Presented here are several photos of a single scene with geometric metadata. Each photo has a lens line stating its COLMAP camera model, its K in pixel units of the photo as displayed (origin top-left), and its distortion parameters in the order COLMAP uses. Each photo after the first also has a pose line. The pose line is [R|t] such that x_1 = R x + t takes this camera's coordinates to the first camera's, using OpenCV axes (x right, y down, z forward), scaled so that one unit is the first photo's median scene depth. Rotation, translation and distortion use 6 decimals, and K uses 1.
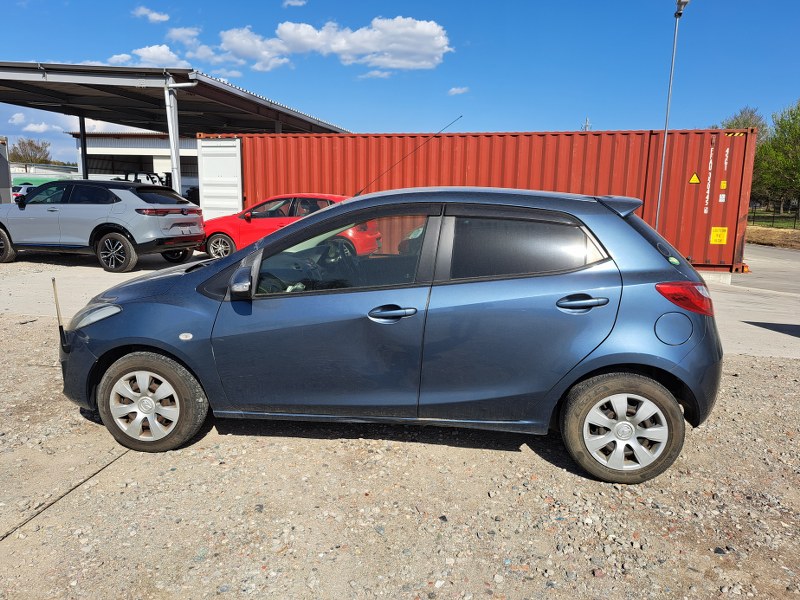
lens RADIAL K [[570.2, 0, 400.0], [0, 570.2, 300.0], [0, 0, 1]] dist [0.008720, -0.003032]
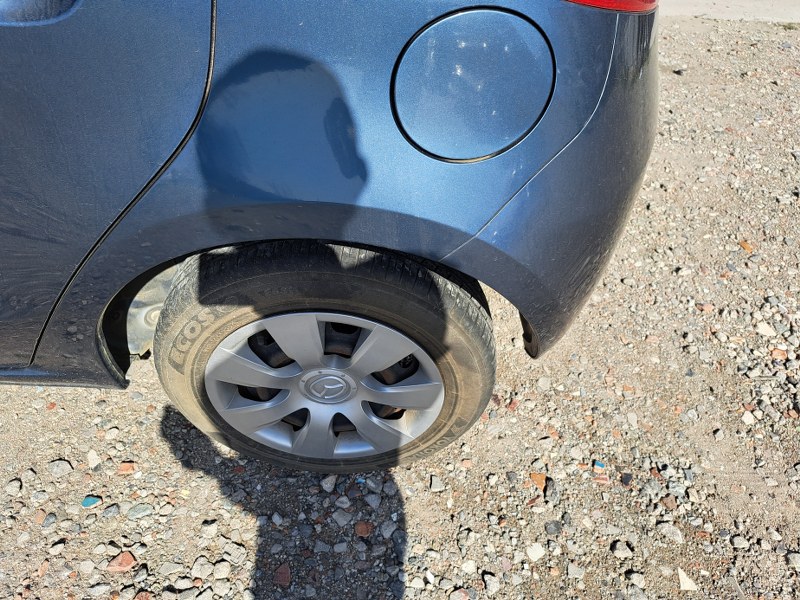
lens RADIAL K [[570.2, 0, 400.0], [0, 570.2, 300.0], [0, 0, 1]] dist [0.008720, -0.003032]
pose [[0.992719, -0.070749, 0.097491, 0.363781], [0.002411, 0.820852, 0.571136, -0.010547], [-0.120433, -0.566742, 0.815046, 0.664885]]
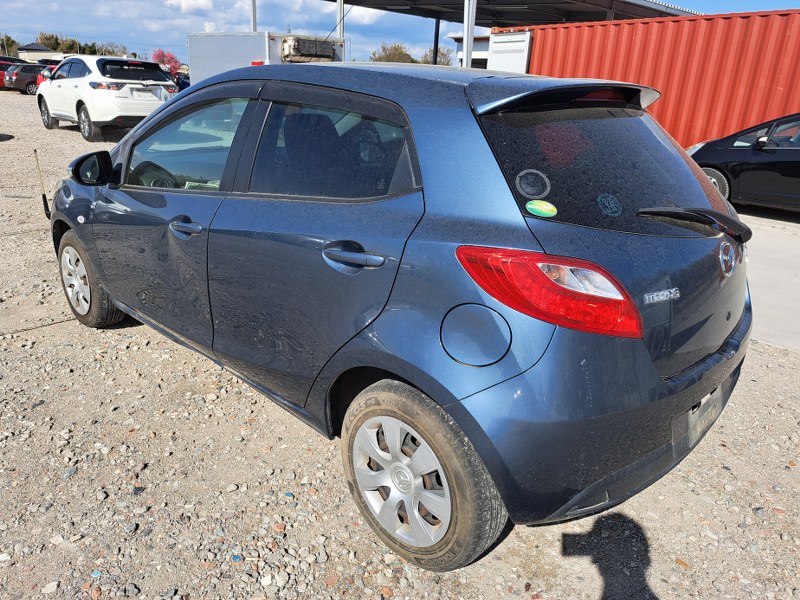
lens RADIAL K [[568.5, 0, 403.0], [0, 568.5, 303.0], [0, 0, 1]] dist [0.052907, -0.034259]
pose [[0.804123, 0.222608, -0.551209, 0.612527], [-0.136971, 0.971672, 0.192595, -0.059867], [0.578468, -0.079371, 0.811835, 0.470989]]
